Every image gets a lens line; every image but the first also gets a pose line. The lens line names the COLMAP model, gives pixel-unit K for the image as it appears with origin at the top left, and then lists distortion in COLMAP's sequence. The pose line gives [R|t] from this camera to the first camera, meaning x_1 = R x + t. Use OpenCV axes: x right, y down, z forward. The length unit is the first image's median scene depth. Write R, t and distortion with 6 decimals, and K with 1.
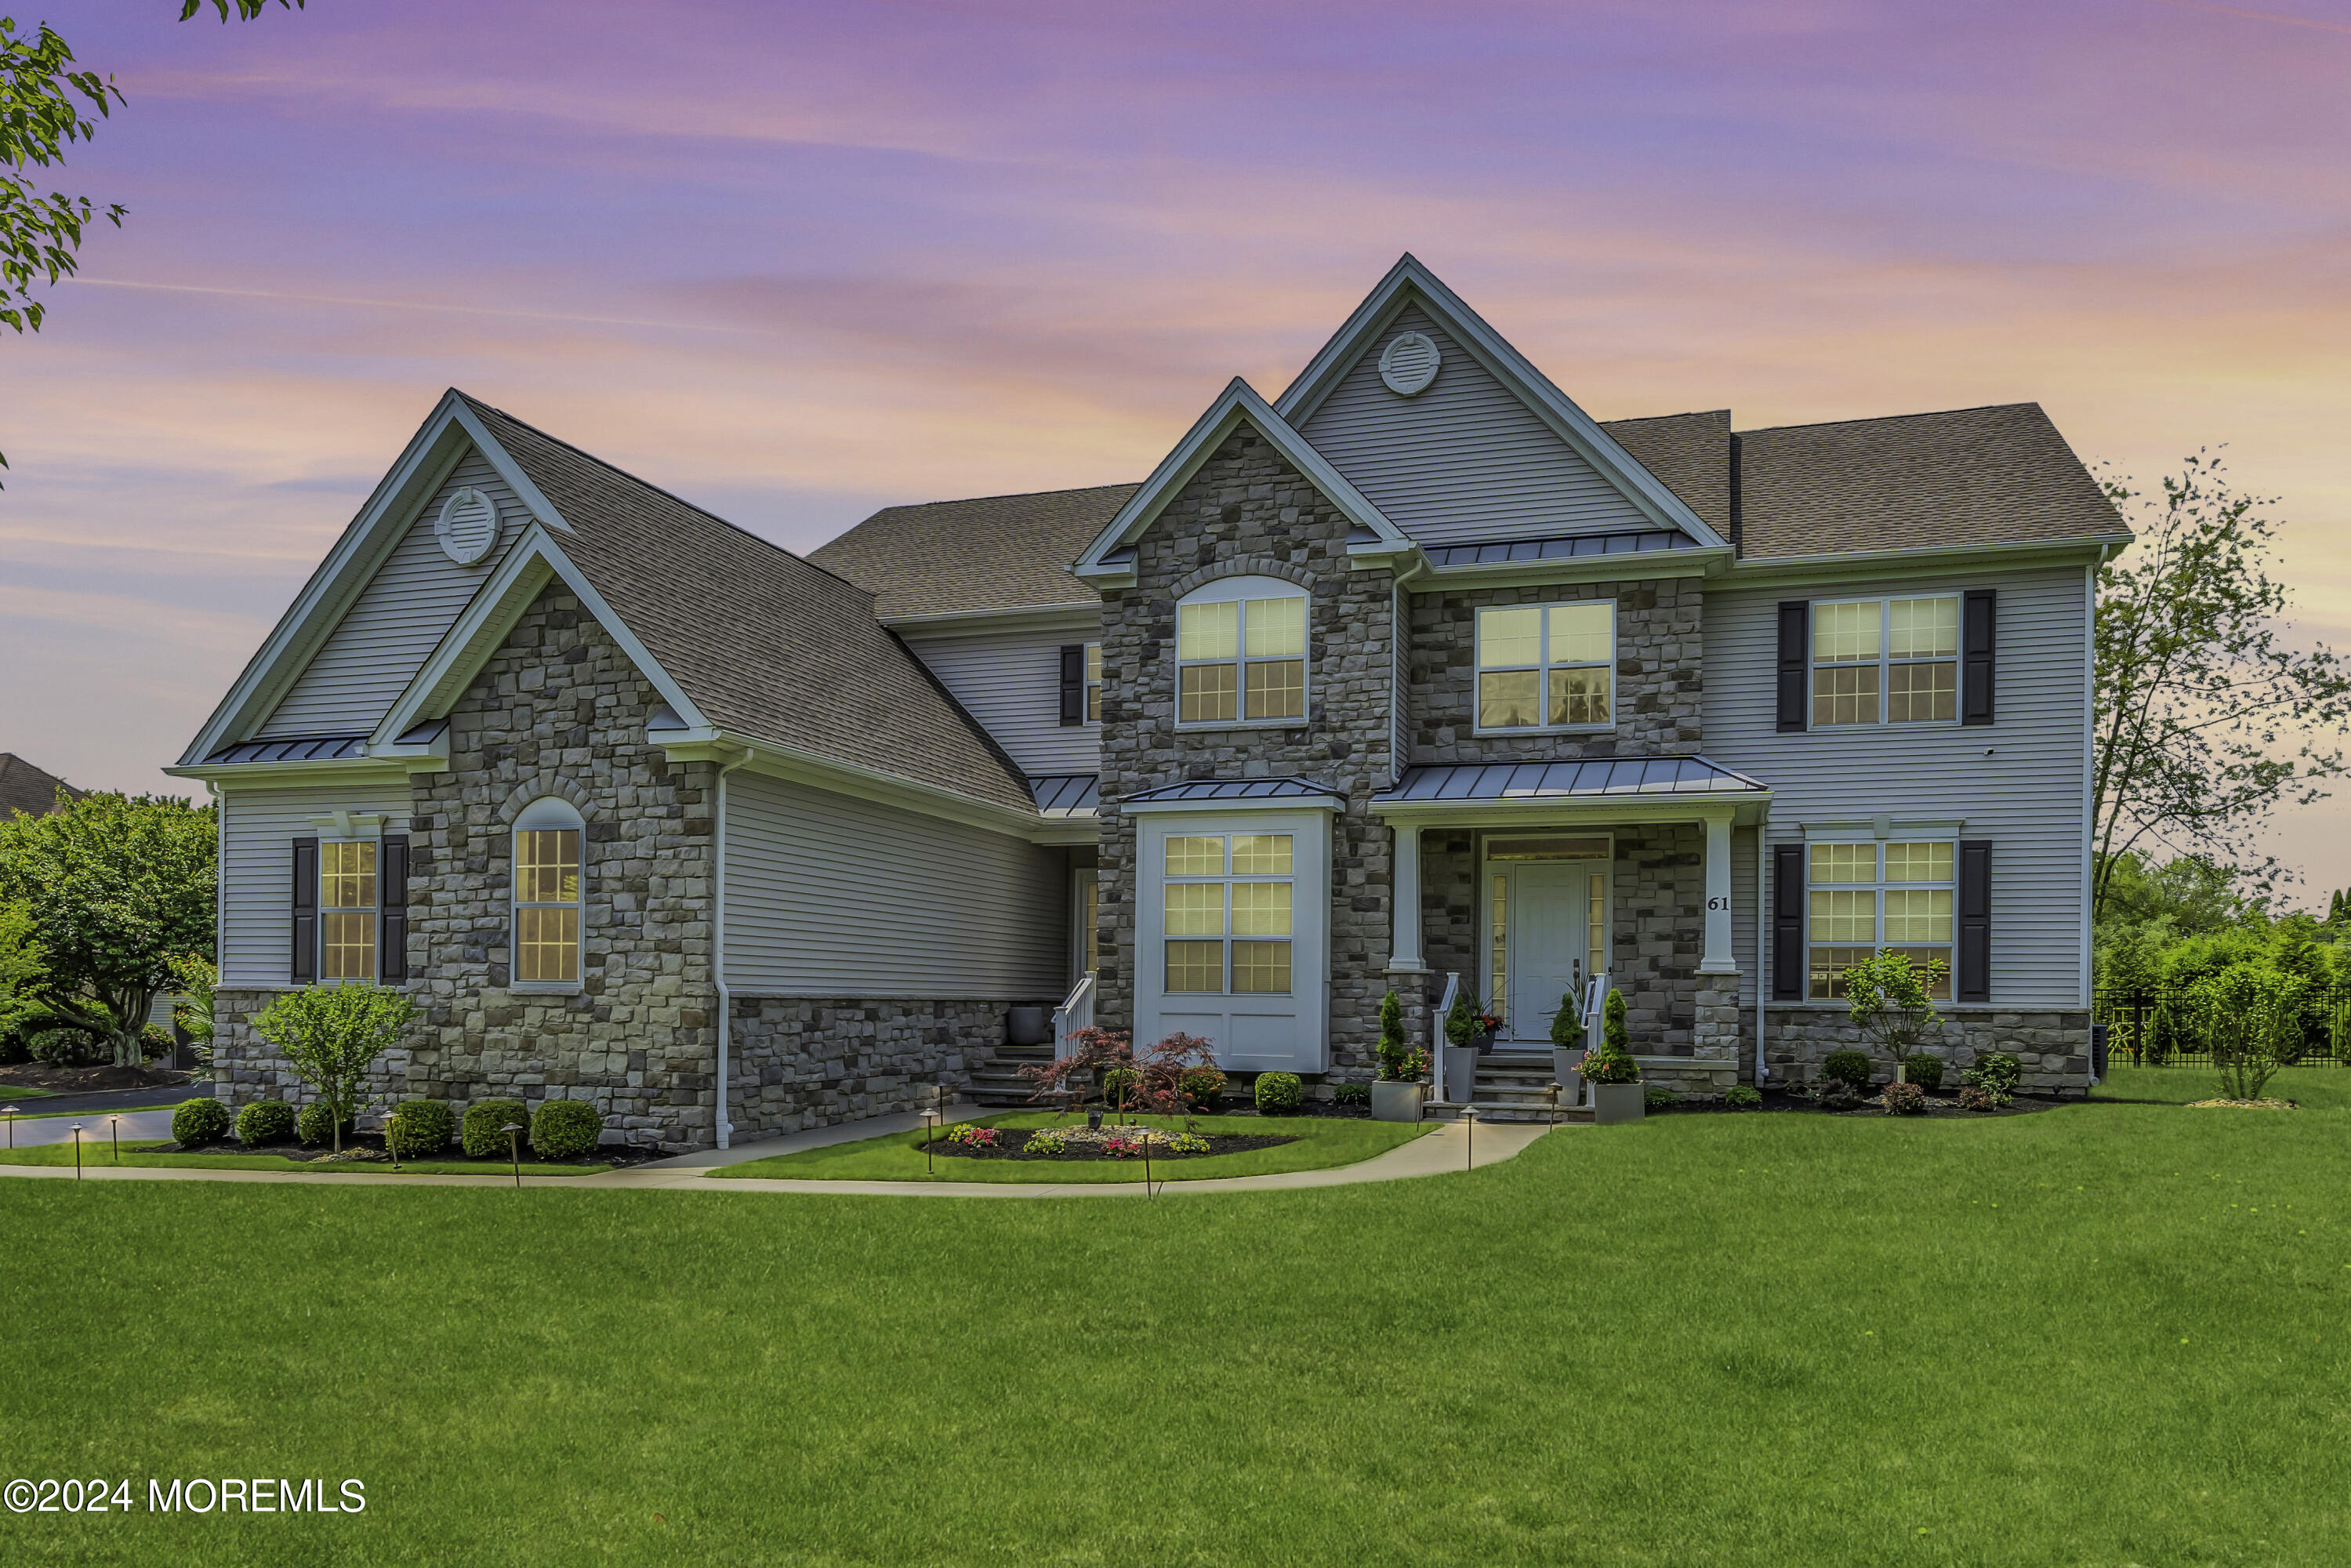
lens RADIAL K [[1053.5, 0, 1175.5], [0, 1053.5, 784.0], [0, 0, 1]] dist [-0.004046, 0.000079]
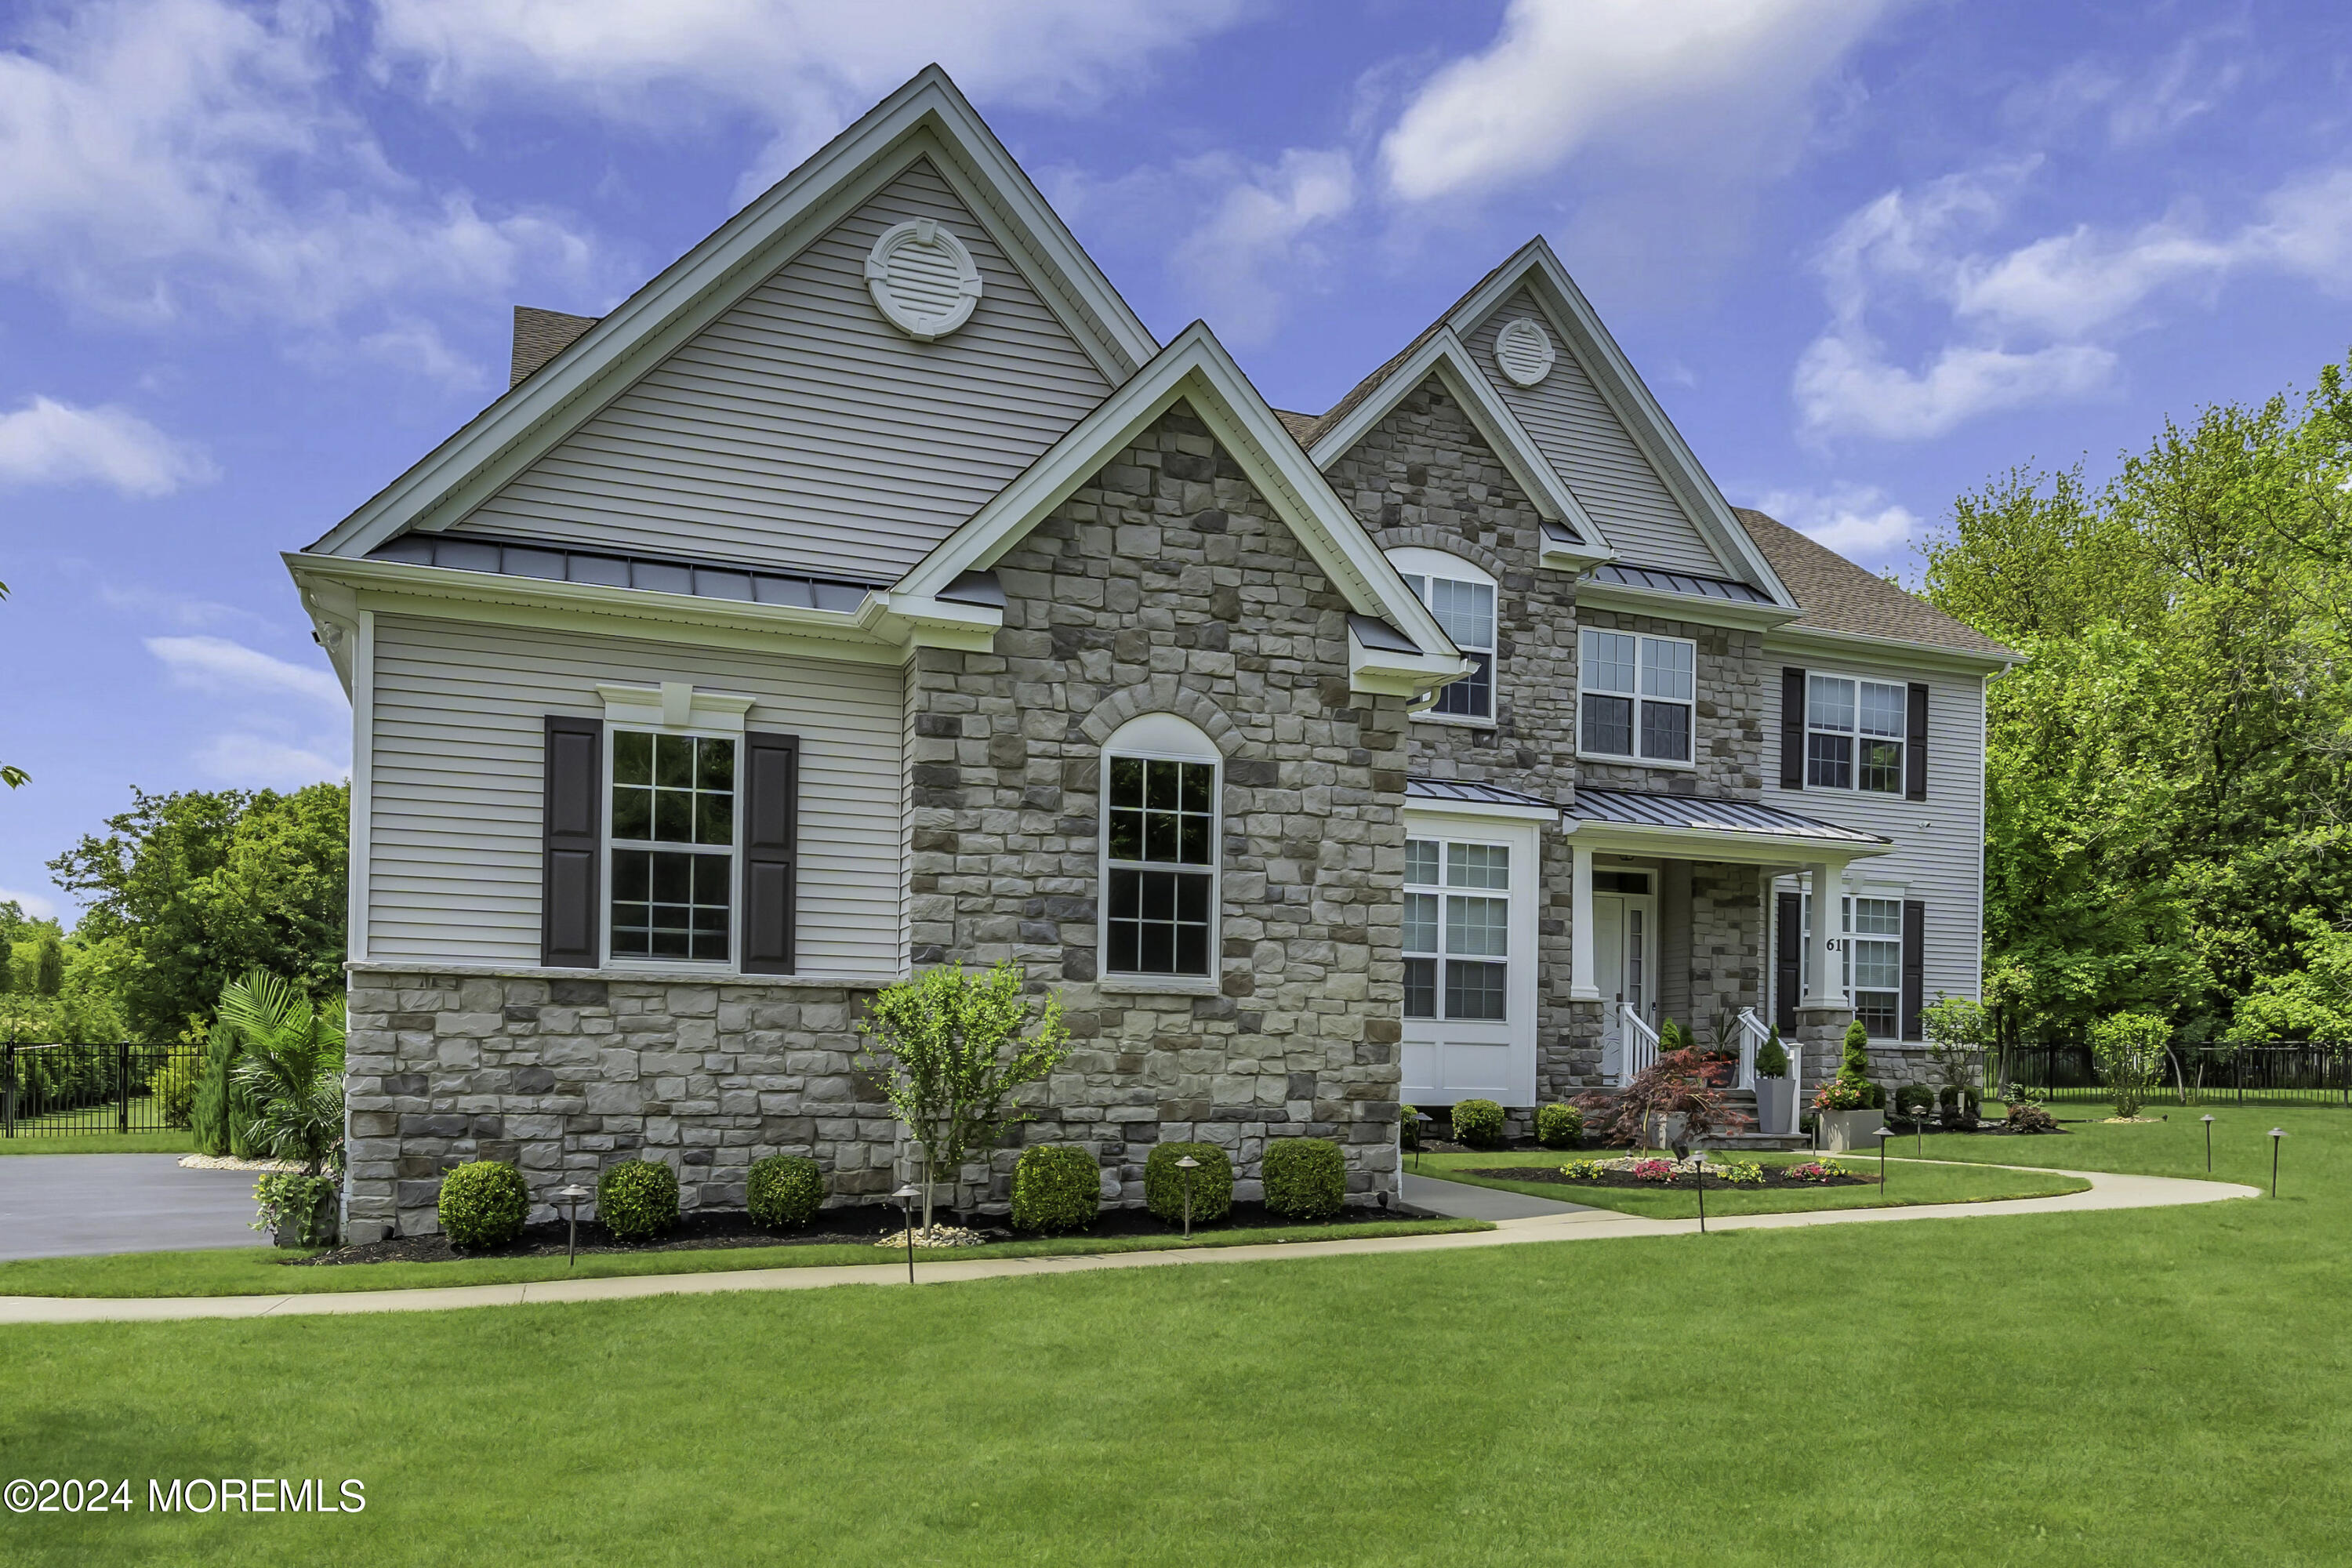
lens RADIAL K [[1278.4, 0, 1176.0], [0, 1278.4, 790.4], [0, 0, 1]] dist [-0.004207, -0.000578]
pose [[0.876968, 0.104710, 0.469003, -0.965401], [-0.107104, 0.994012, -0.021655, 0.079372], [-0.468462, -0.031241, 0.882931, 0.236075]]
